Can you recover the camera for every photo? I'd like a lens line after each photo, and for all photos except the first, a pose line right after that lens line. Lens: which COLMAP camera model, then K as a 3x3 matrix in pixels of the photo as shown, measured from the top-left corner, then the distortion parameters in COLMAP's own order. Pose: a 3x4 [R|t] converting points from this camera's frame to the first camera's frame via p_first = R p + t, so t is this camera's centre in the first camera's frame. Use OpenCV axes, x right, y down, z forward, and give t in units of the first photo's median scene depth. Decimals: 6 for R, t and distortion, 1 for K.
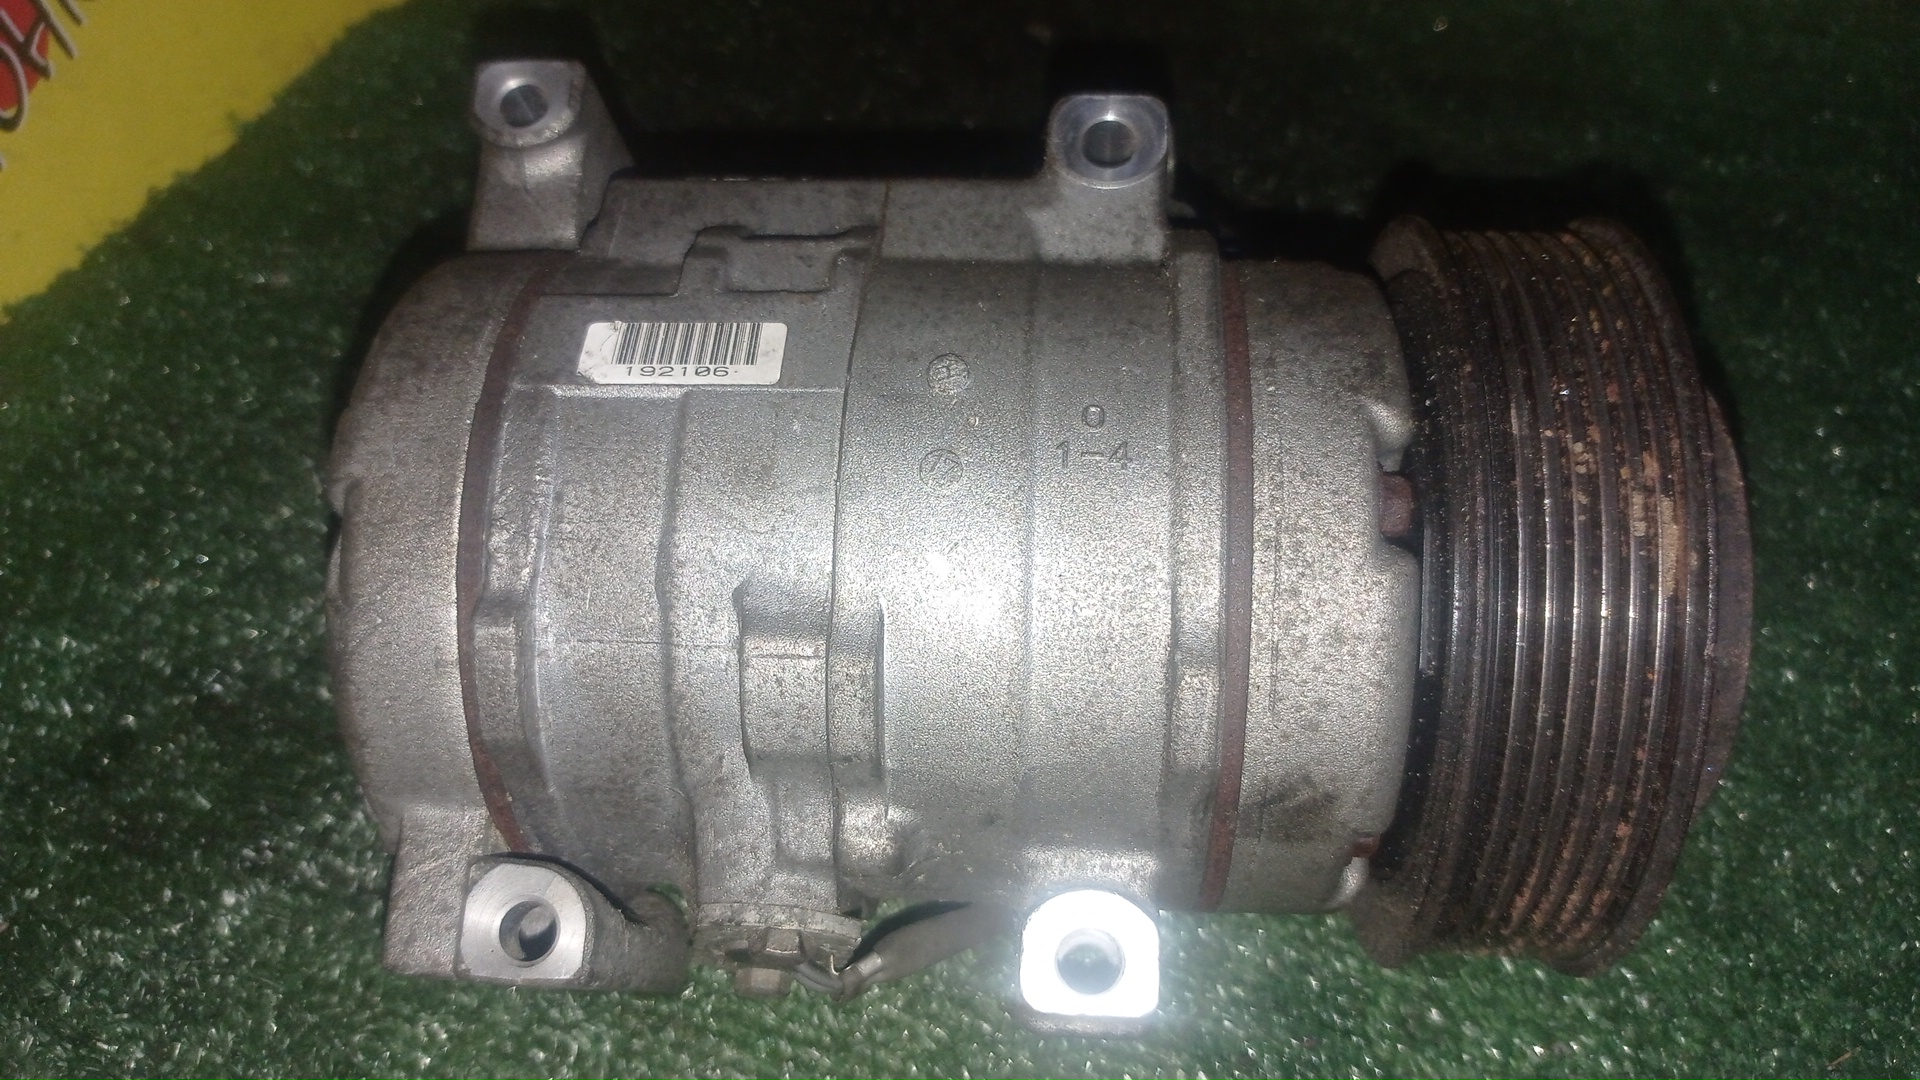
lens RADIAL K [[1481.6, 0, 960.0], [0, 1481.6, 540.0], [0, 0, 1]] dist [-0.006930, -0.008980]
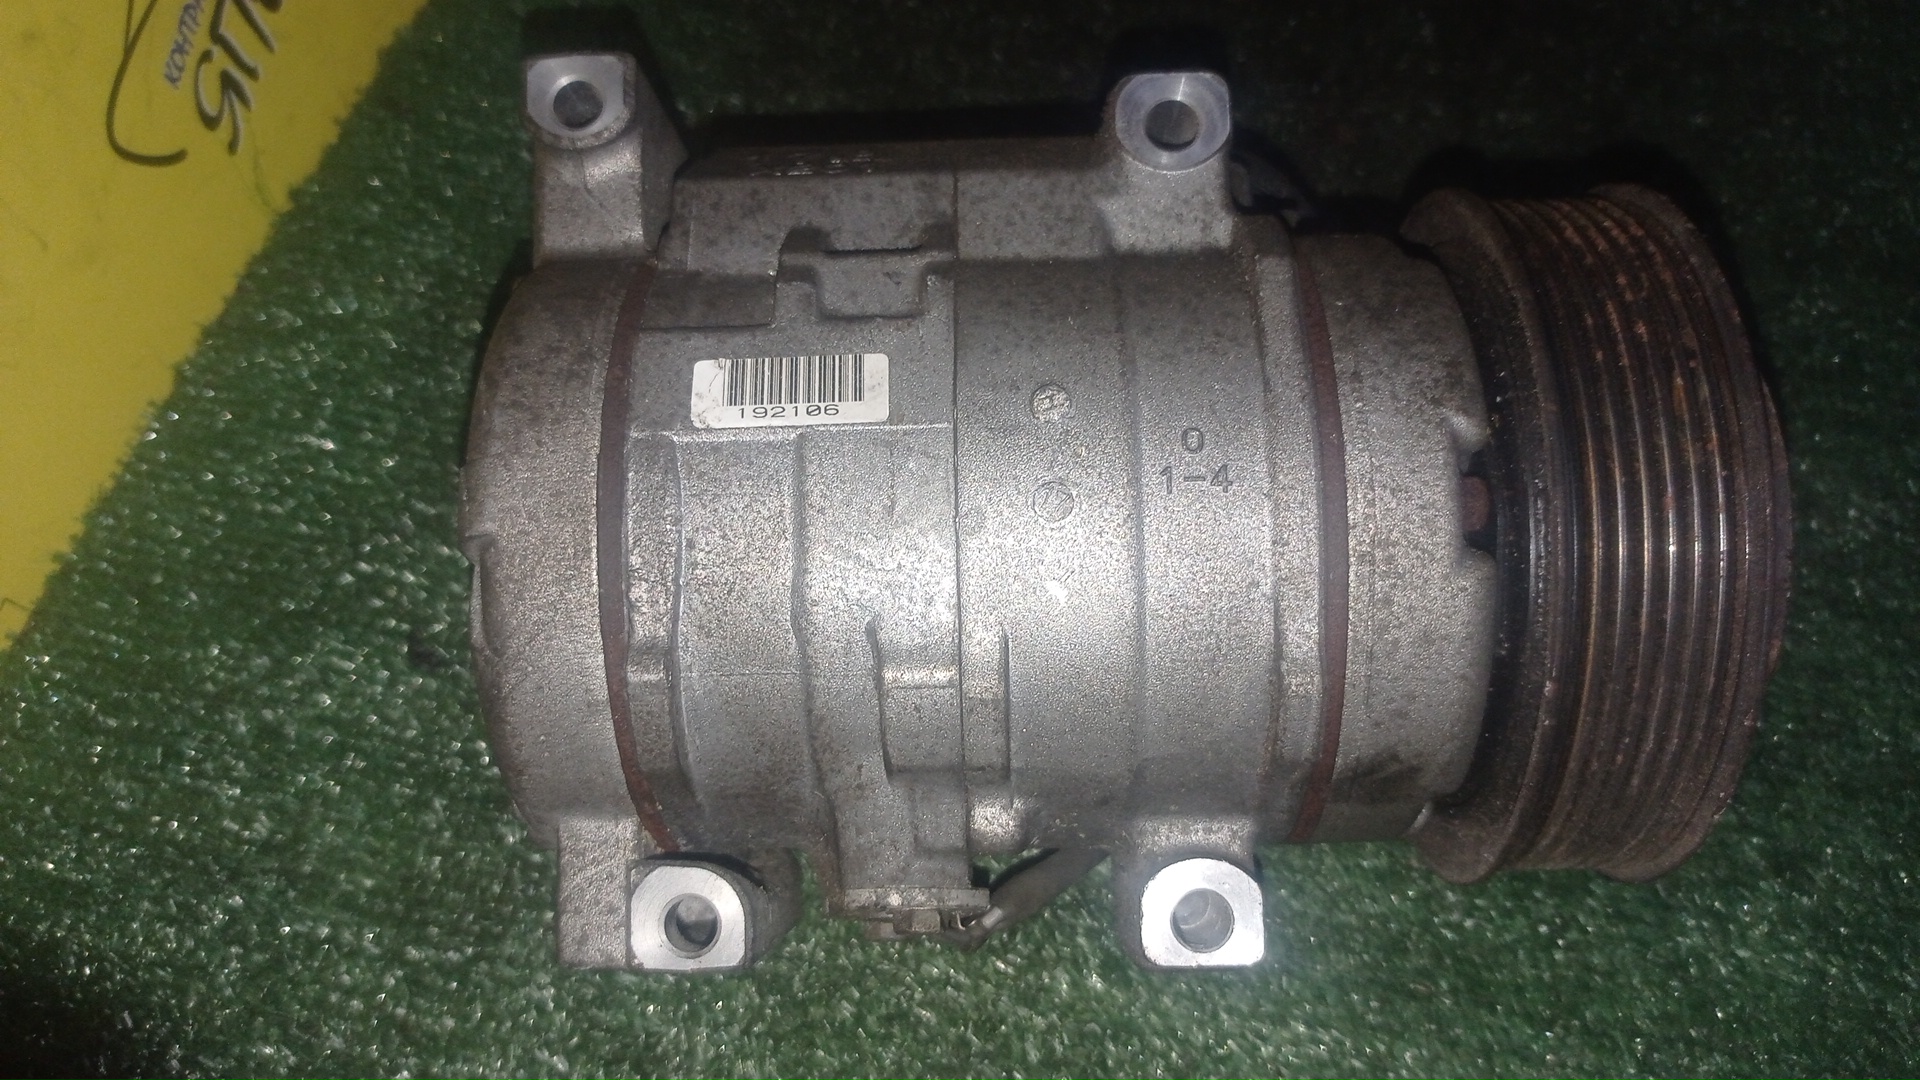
lens RADIAL K [[1470.9, 0, 960.0], [0, 1470.9, 540.0], [0, 0, 1]] dist [0.005423, 0.001538]
pose [[0.997049, -0.064646, 0.041402, -0.119162], [0.056191, 0.982033, 0.180152, -0.203693], [-0.052304, -0.177294, 0.982767, -0.037311]]
